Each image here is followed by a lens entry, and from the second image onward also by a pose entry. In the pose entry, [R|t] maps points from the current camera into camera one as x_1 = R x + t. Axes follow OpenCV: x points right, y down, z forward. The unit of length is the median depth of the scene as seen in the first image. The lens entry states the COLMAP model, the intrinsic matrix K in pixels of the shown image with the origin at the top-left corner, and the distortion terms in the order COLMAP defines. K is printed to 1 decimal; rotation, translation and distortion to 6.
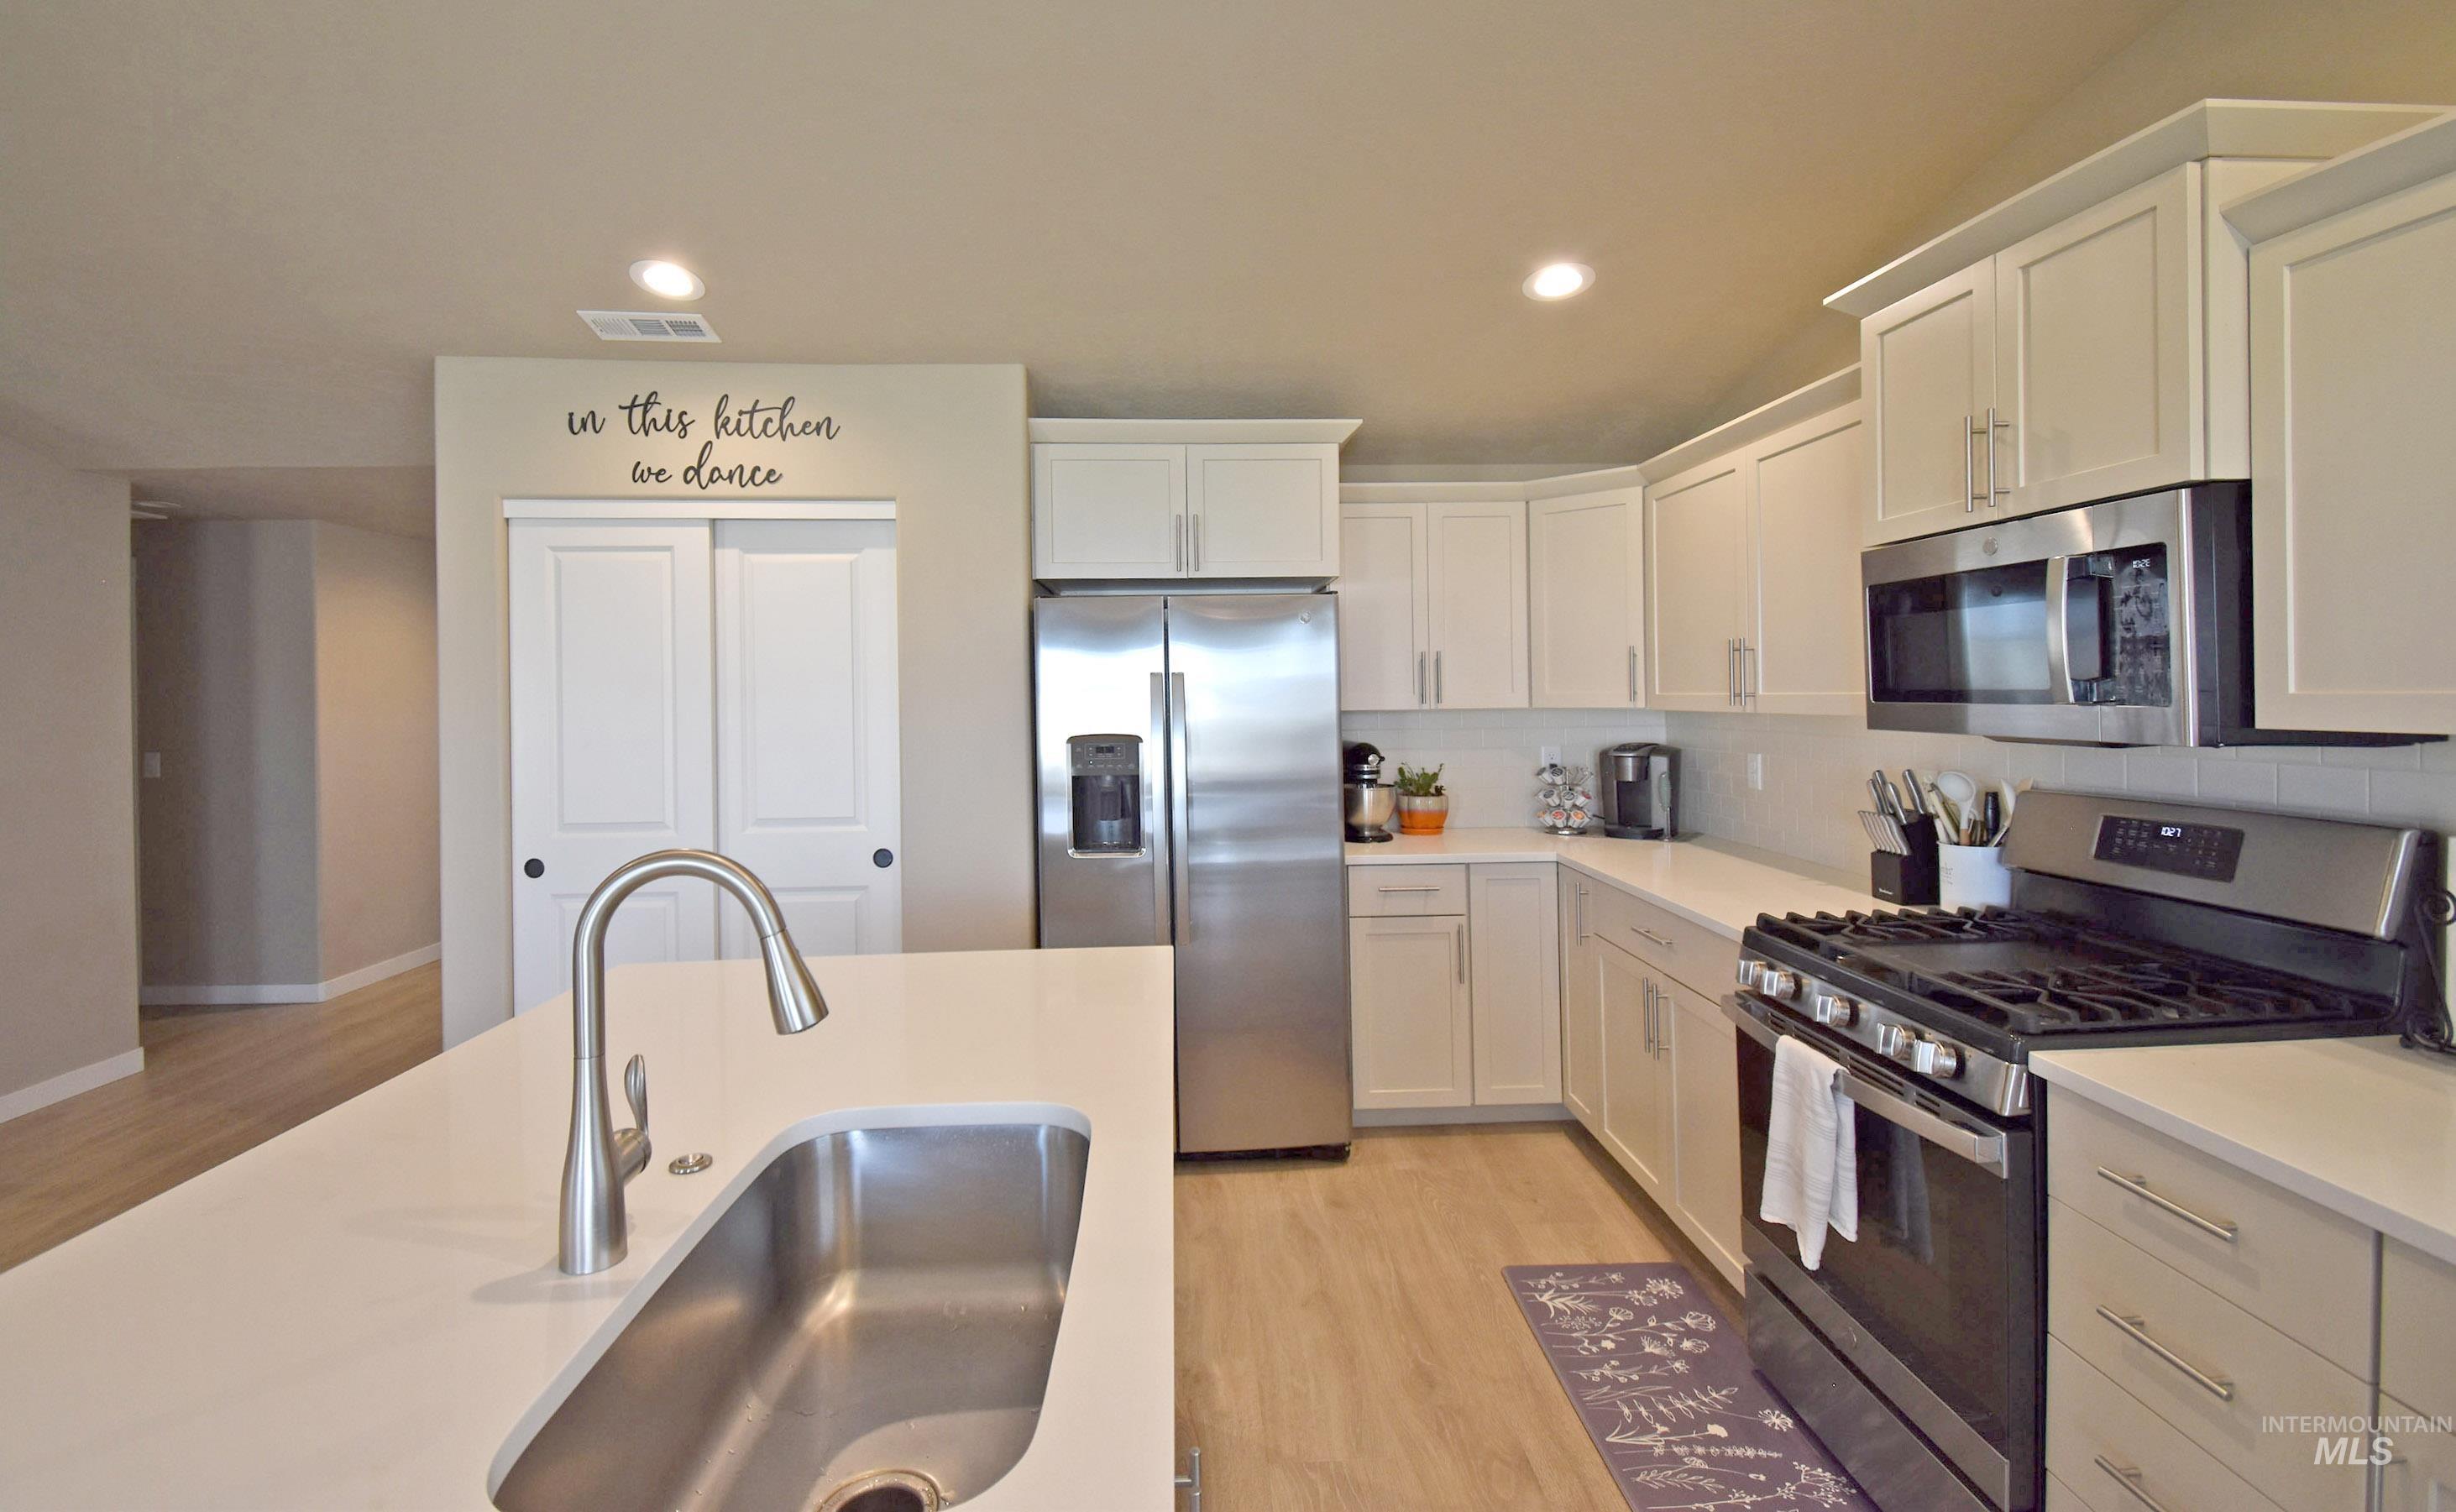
lens RADIAL K [[1107.2, 0, 1160.2], [0, 1107.2, 669.2], [0, 0, 1]] dist [0.014862, -0.031846]
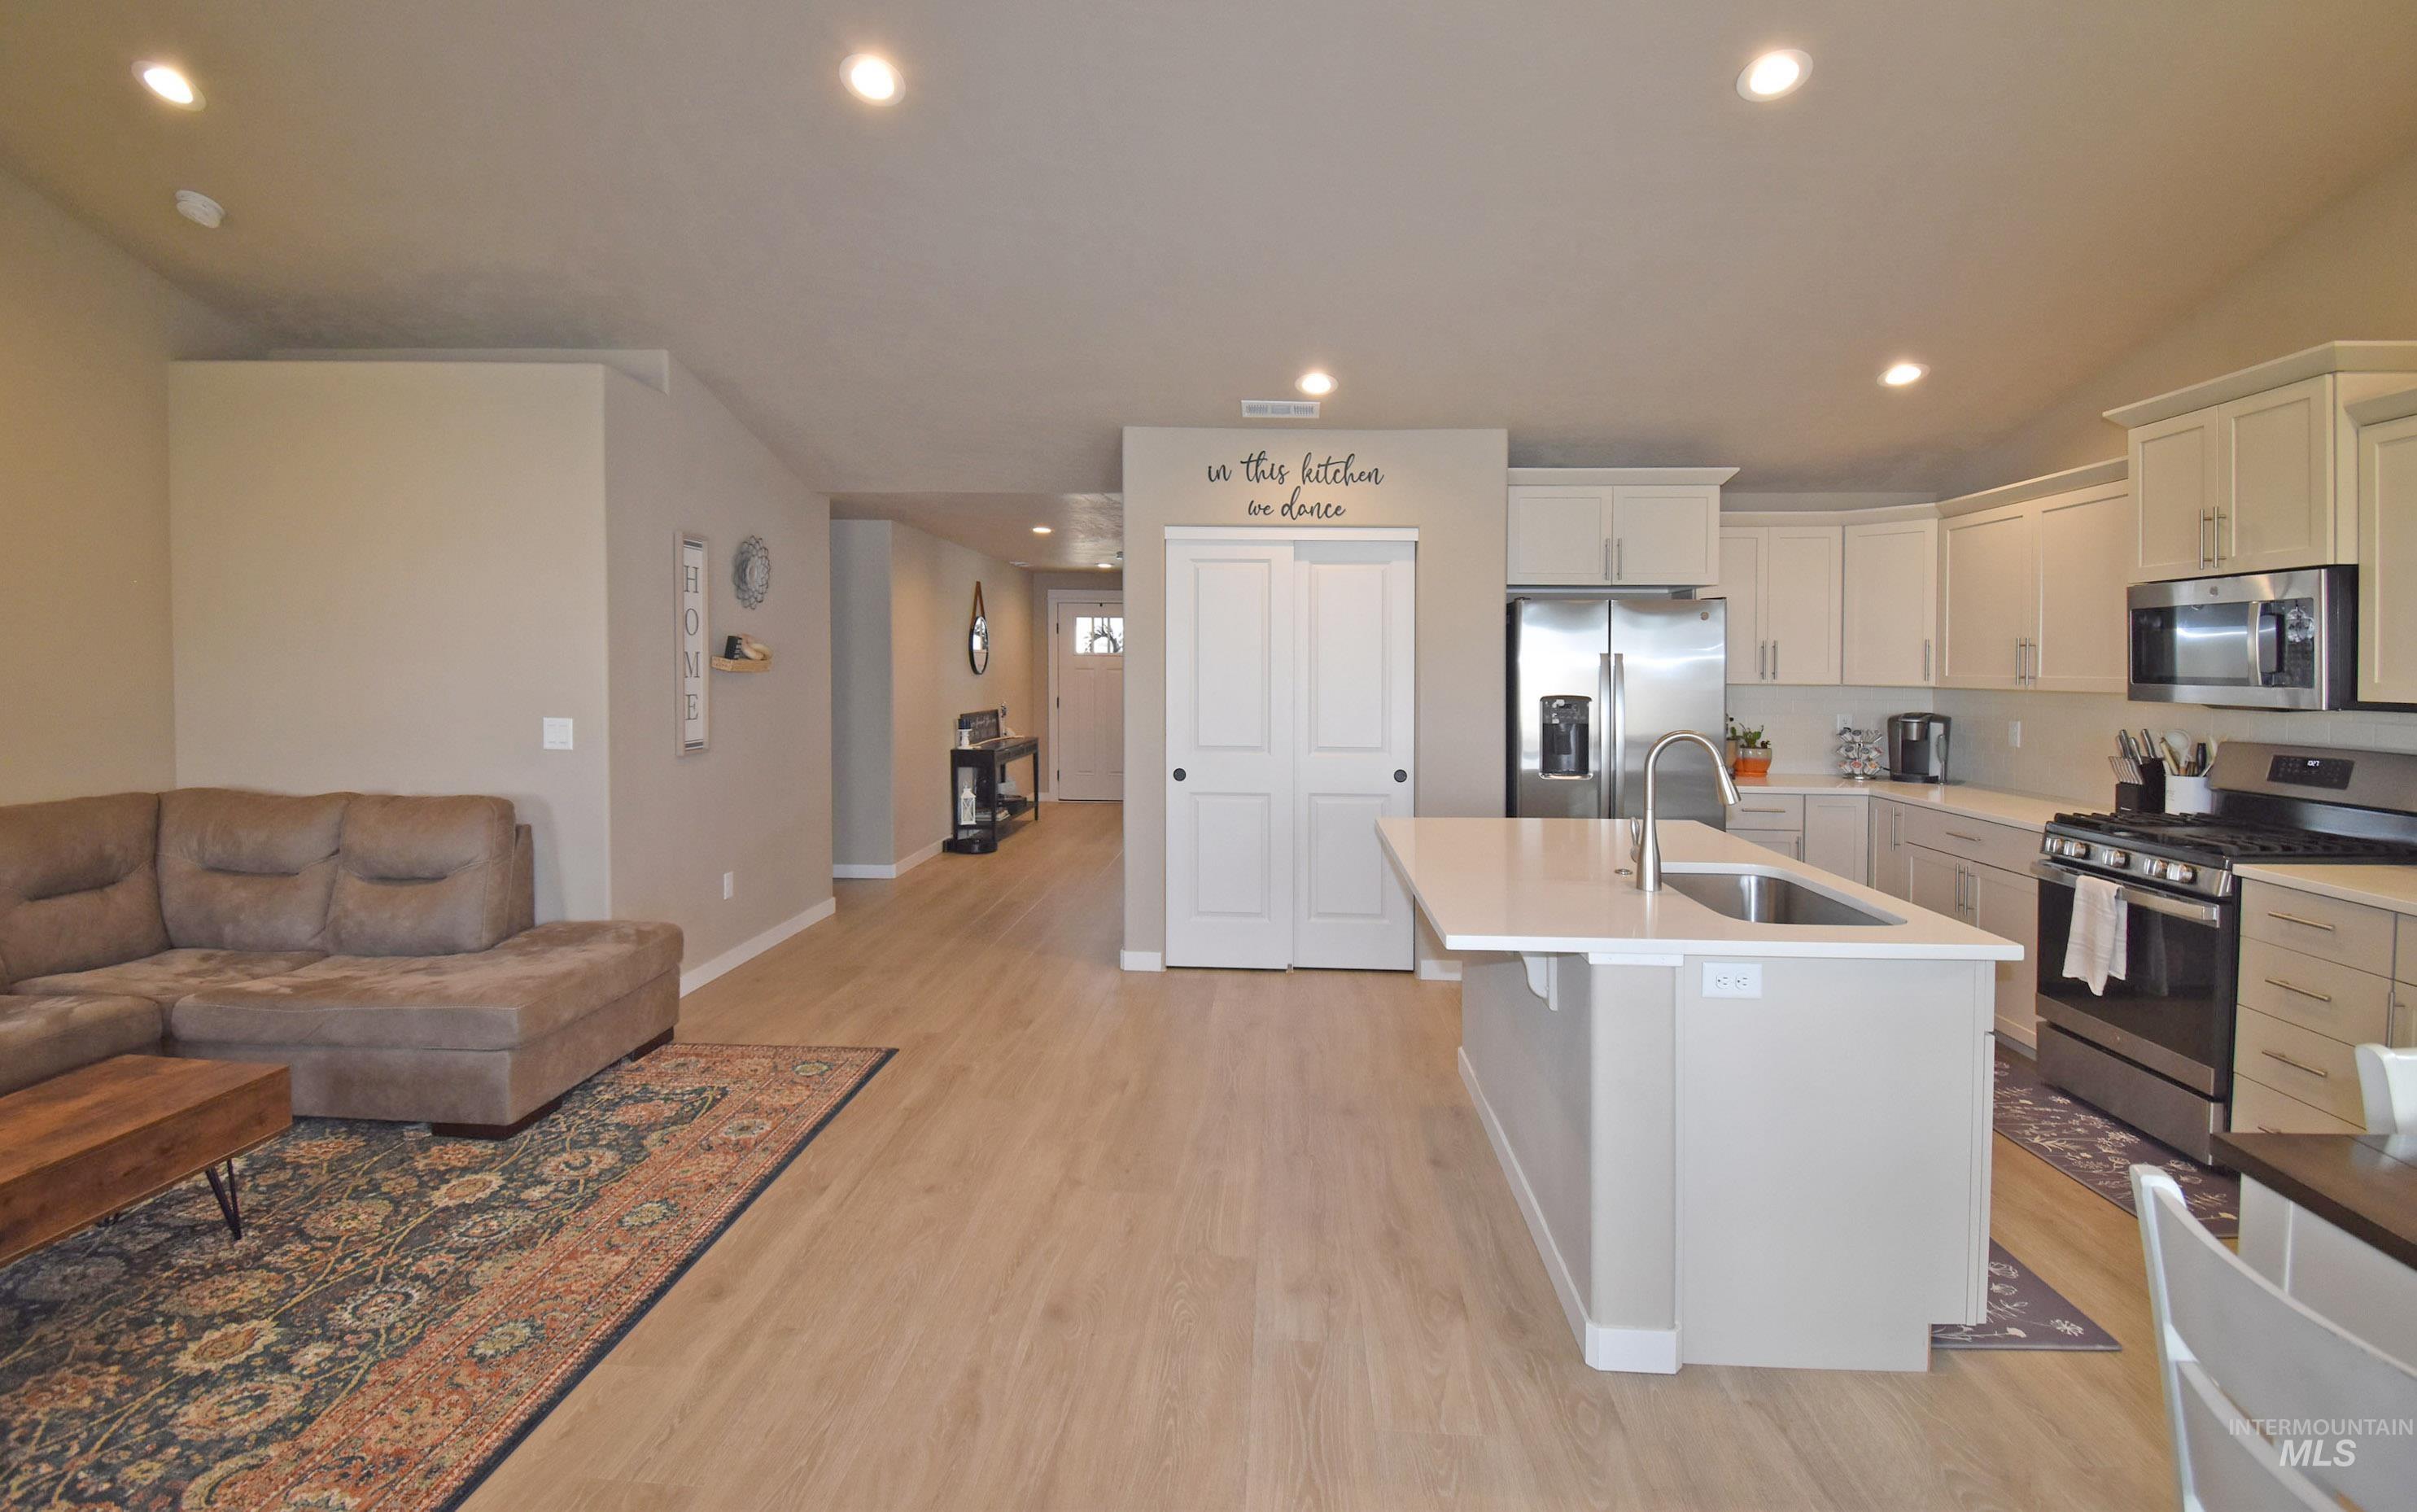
lens RADIAL K [[1087.3, 0, 1239.5], [0, 1087.3, 682.7], [0, 0, 1]] dist [-0.047936, -0.000894]
pose [[0.996908, 0.022197, -0.075373, -0.377782], [-0.019104, 0.998956, 0.041507, -0.007076], [0.076215, -0.039938, 0.996291, -0.433165]]
